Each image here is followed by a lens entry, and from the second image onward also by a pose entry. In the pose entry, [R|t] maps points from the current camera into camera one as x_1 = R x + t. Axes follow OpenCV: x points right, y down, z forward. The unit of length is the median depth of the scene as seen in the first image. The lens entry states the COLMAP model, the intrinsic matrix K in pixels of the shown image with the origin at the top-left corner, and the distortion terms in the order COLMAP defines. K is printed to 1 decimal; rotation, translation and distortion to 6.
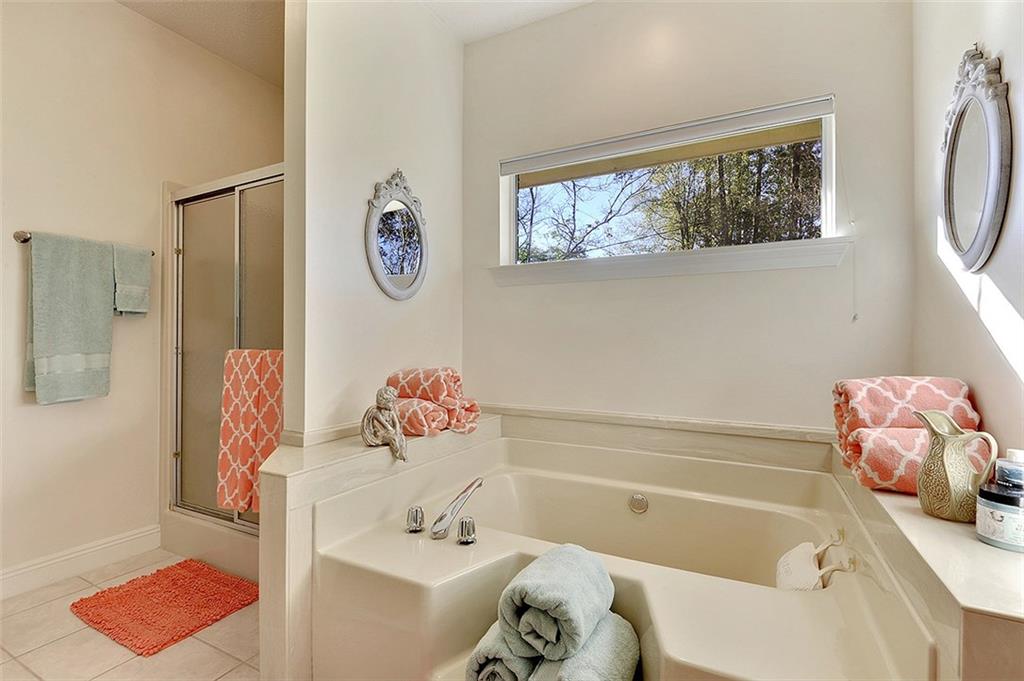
lens RADIAL K [[468.4, 0, 512.0], [0, 468.4, 346.9], [0, 0, 1]] dist [0.017715, -0.015422]
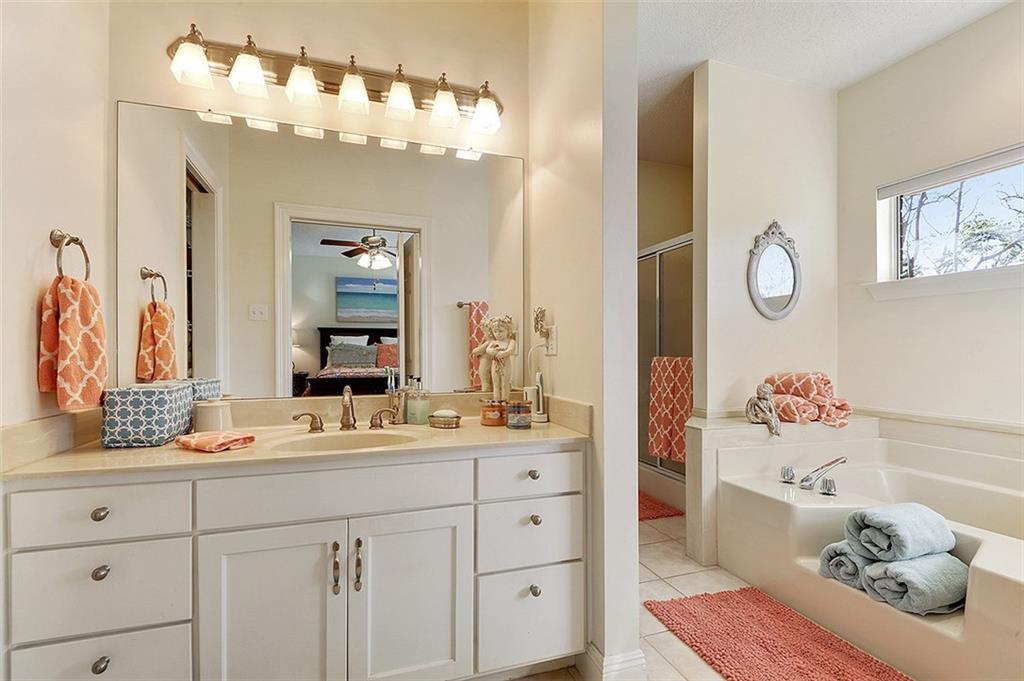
lens RADIAL K [[468.4, 0, 512.0], [0, 468.4, 346.9], [0, 0, 1]] dist [0.017715, -0.015422]
pose [[0.729120, -0.007632, -0.684343, 0.134115], [-0.004696, 0.999858, -0.016155, 0.000394], [0.684370, 0.014992, 0.728981, -0.504105]]
